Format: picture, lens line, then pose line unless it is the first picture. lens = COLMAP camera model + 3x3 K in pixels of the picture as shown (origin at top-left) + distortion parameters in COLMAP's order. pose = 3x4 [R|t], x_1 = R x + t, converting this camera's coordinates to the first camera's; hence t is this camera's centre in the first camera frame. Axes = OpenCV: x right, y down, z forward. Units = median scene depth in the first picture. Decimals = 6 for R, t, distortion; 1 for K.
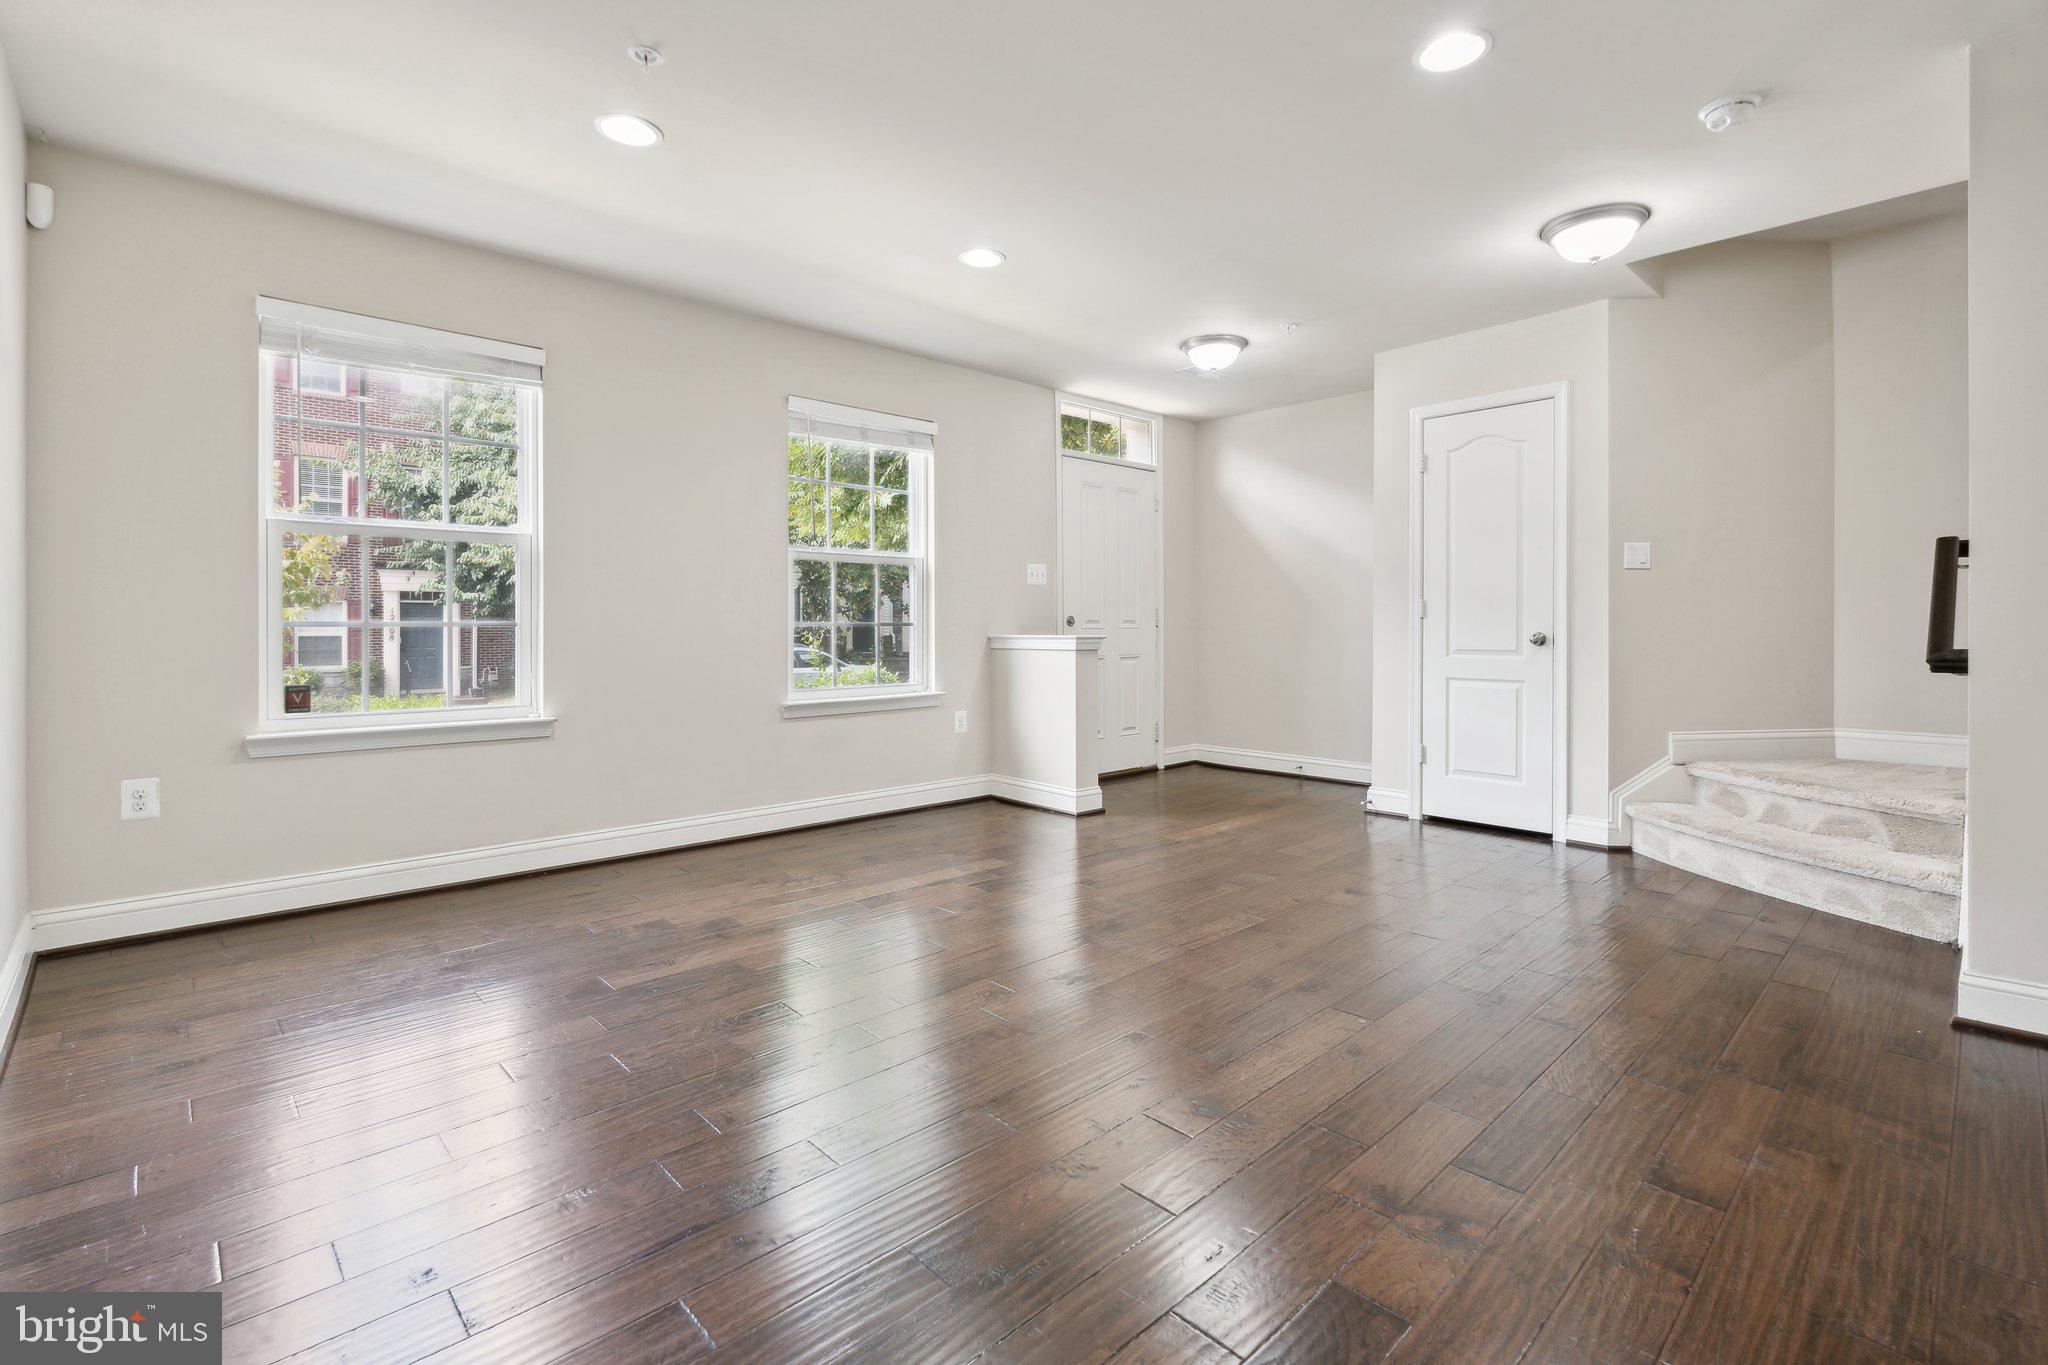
lens RADIAL K [[932.0, 0, 1024.2], [0, 932.0, 631.8], [0, 0, 1]] dist [-0.000650, -0.000209]
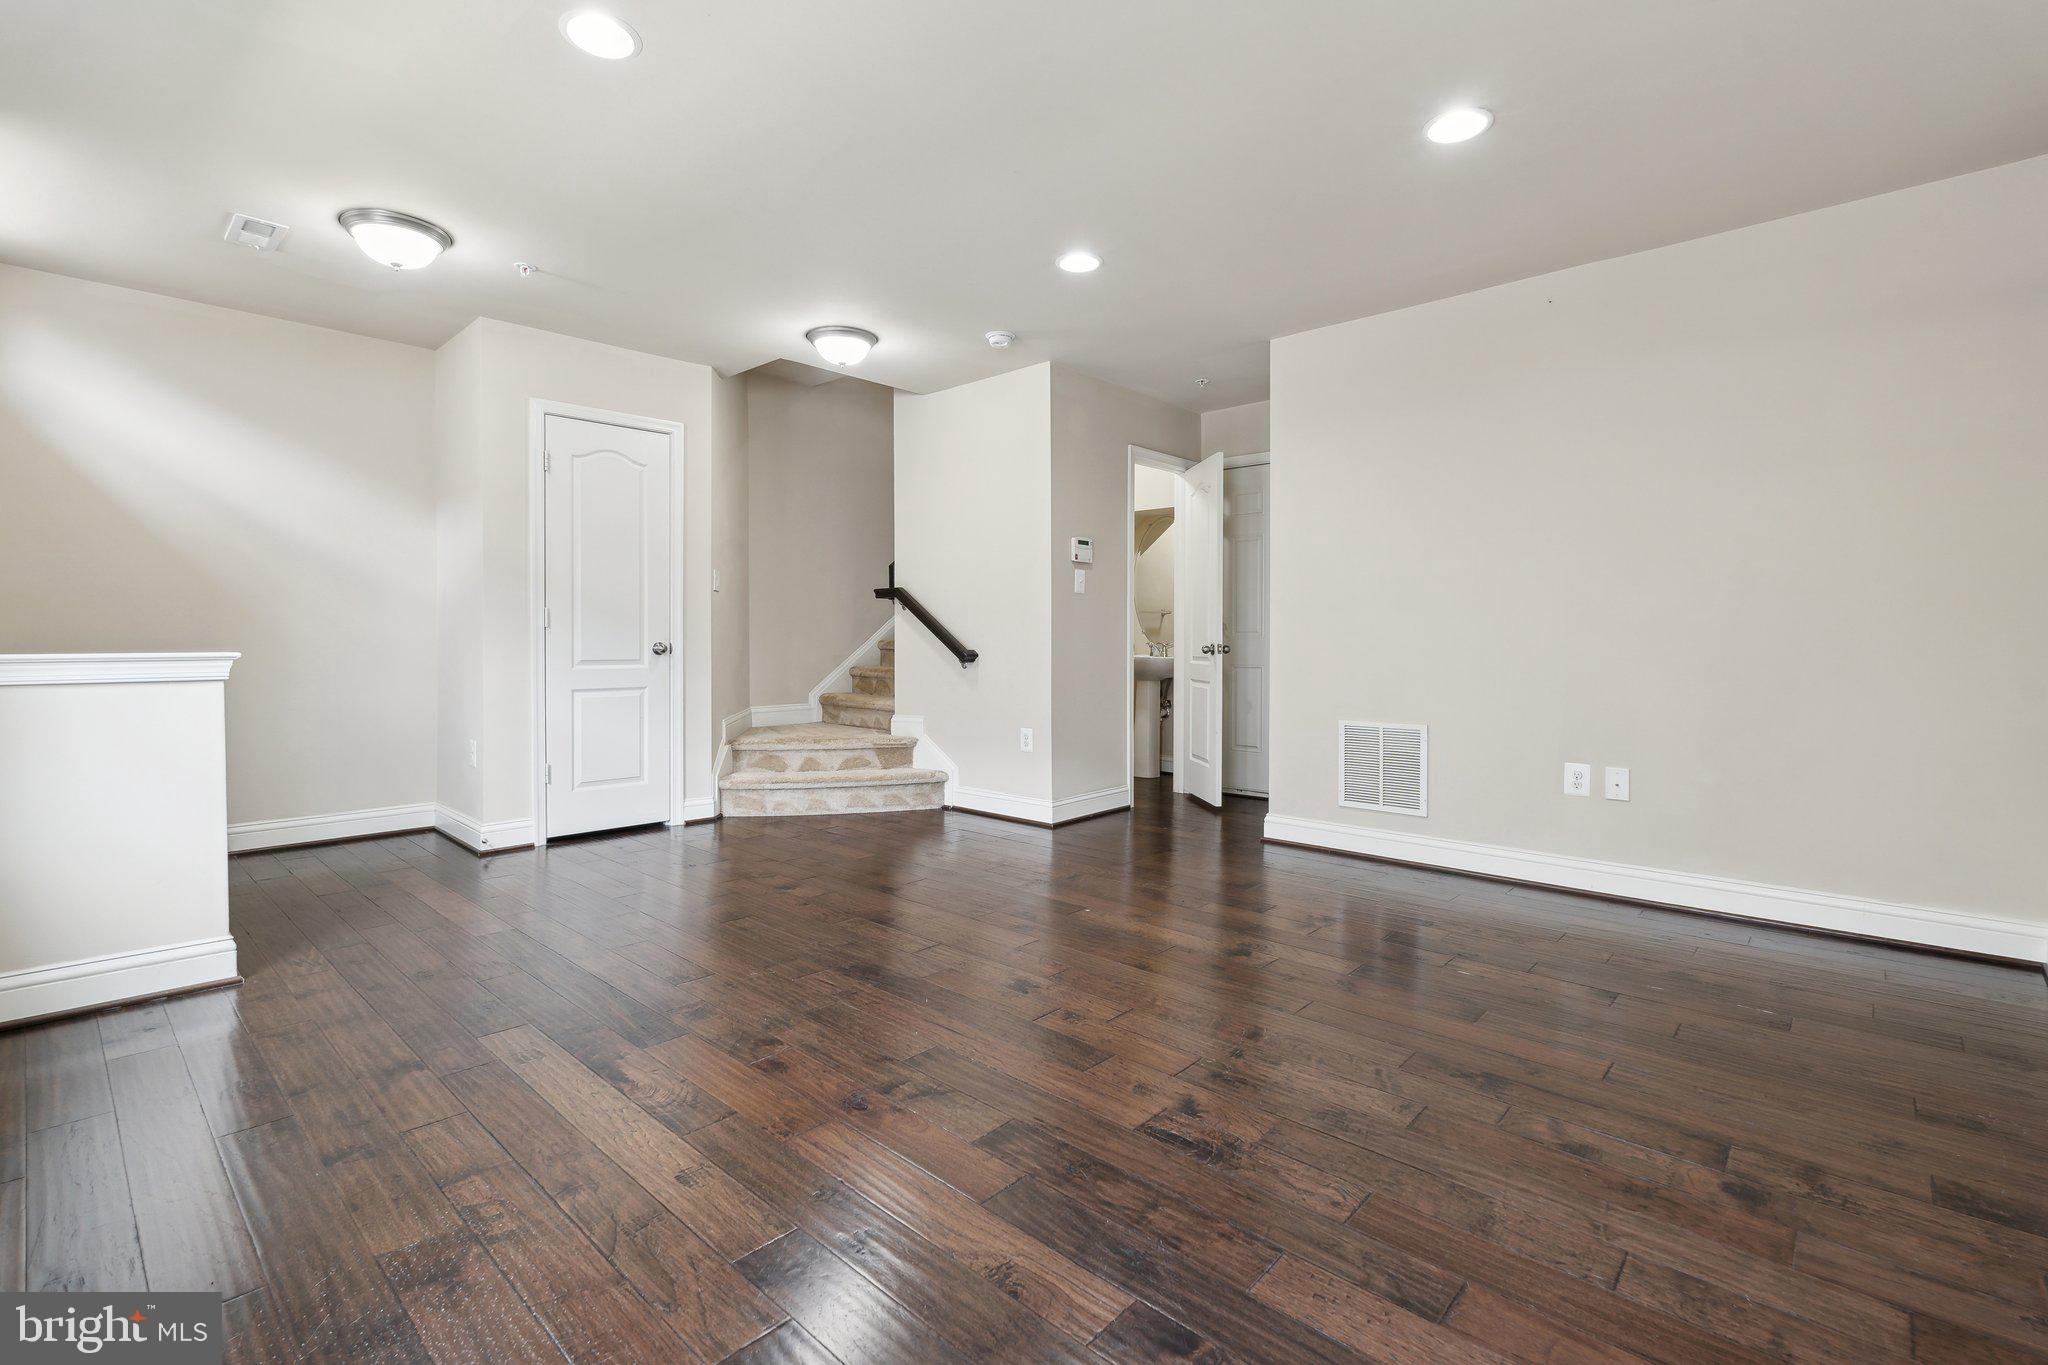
lens RADIAL K [[913.1, 0, 1017.5], [0, 913.1, 658.4], [0, 0, 1]] dist [-0.002806, -0.001046]
pose [[-0.067967, -0.020198, 0.997483, -0.571547], [0.001363, 0.999792, 0.020337, -0.002189], [-0.997687, 0.002742, -0.067926, 0.659284]]
